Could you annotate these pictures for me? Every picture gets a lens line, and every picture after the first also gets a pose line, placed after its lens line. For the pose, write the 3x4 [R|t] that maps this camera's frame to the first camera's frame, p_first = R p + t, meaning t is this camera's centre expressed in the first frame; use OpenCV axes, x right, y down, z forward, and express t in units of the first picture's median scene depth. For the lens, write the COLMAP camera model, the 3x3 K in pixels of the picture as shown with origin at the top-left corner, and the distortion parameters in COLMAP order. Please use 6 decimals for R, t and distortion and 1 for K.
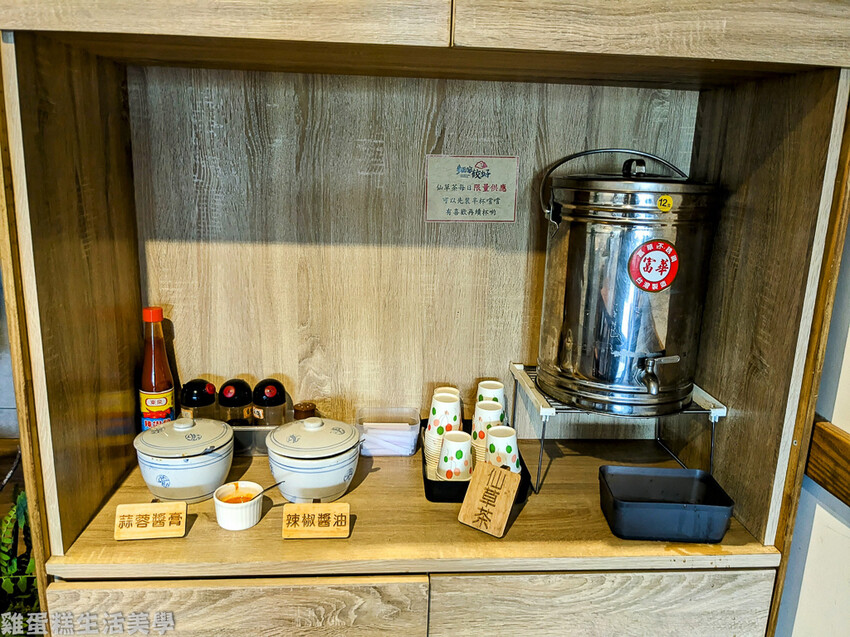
lens RADIAL K [[685.9, 0, 426.8], [0, 685.9, 317.6], [0, 0, 1]] dist [-0.006922, -0.000516]
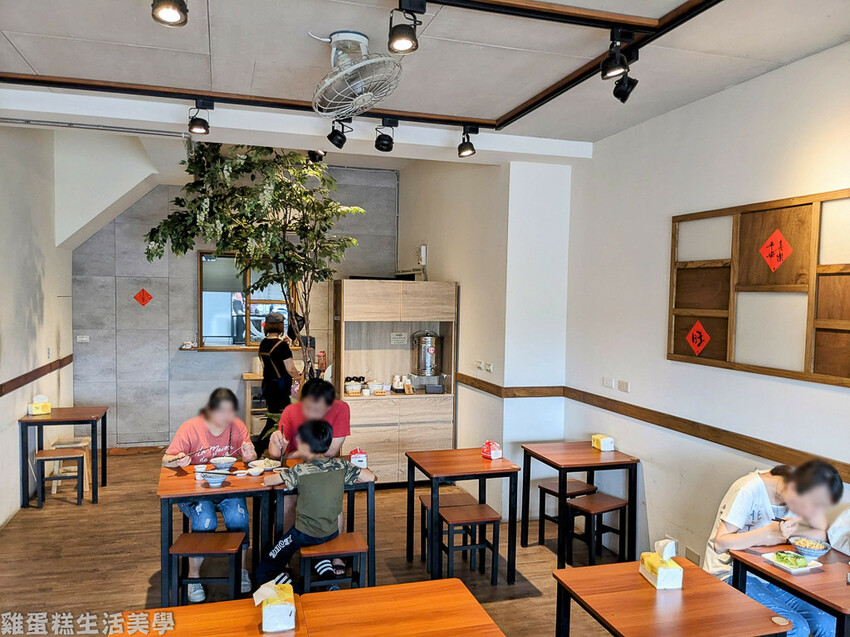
lens RADIAL K [[685.9, 0, 425.5], [0, 685.9, 320.4], [0, 0, 1]] dist [-0.006922, -0.000516]
pose [[0.979132, -0.019770, 0.202260, -0.865576], [0.059233, 0.979806, -0.190975, 0.755078], [-0.194400, 0.198970, 0.960531, -4.474466]]
